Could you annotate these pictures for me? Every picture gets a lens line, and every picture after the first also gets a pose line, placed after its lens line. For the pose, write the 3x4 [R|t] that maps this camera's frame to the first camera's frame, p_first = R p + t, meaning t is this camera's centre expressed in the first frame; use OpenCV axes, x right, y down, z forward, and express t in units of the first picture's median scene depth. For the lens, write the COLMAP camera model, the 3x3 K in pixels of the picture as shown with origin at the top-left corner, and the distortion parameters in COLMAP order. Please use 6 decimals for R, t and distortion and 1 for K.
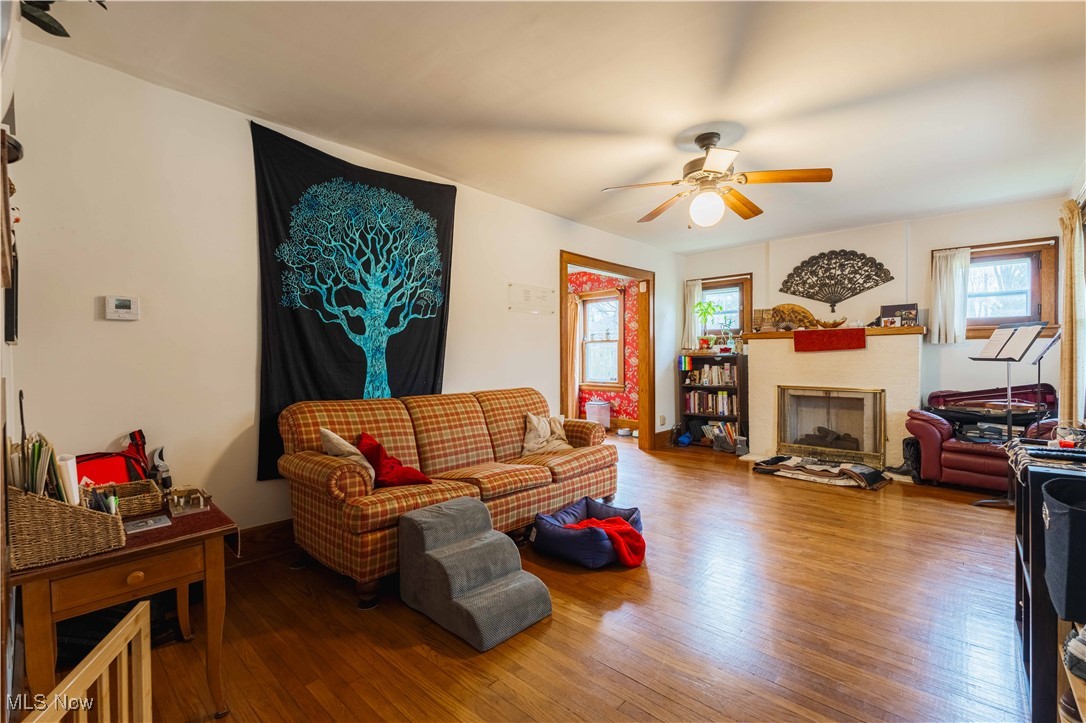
lens RADIAL K [[476.6, 0, 543.0], [0, 476.6, 361.5], [0, 0, 1]] dist [-0.000734, -0.000376]
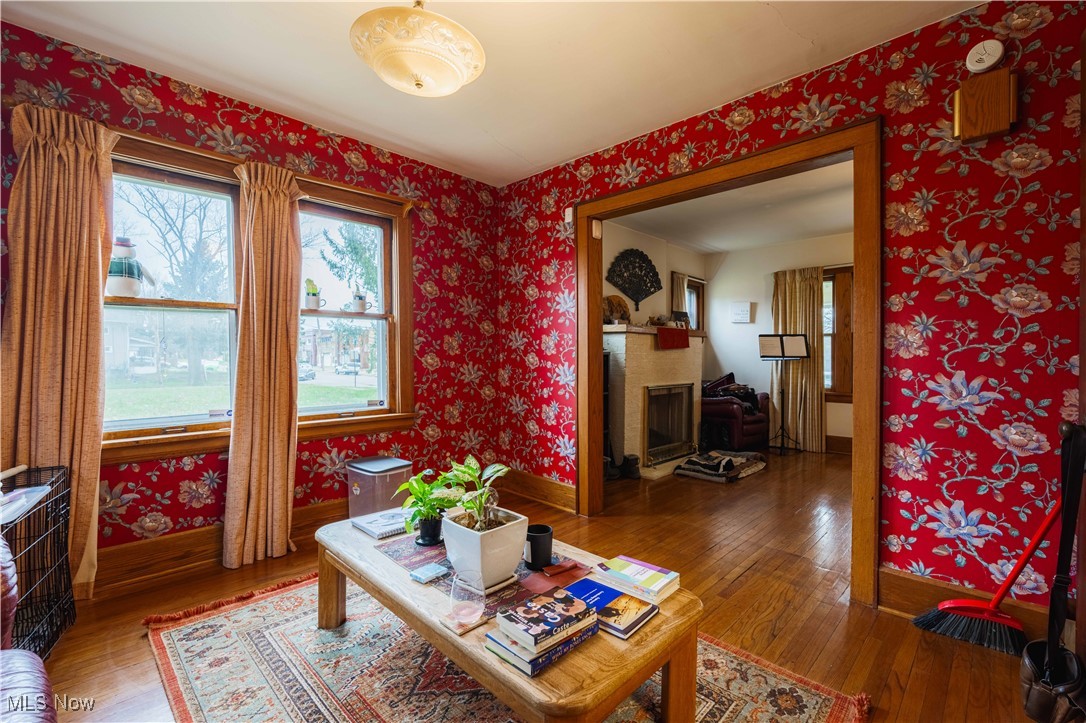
lens RADIAL K [[471.0, 0, 543.0], [0, 471.0, 361.5], [0, 0, 1]] dist [-0.003335, -0.000062]
pose [[0.032475, -0.005417, 0.999458, -0.392416], [0.008676, 0.999949, 0.005137, -0.002931], [-0.999435, 0.008505, 0.032520, 1.157628]]
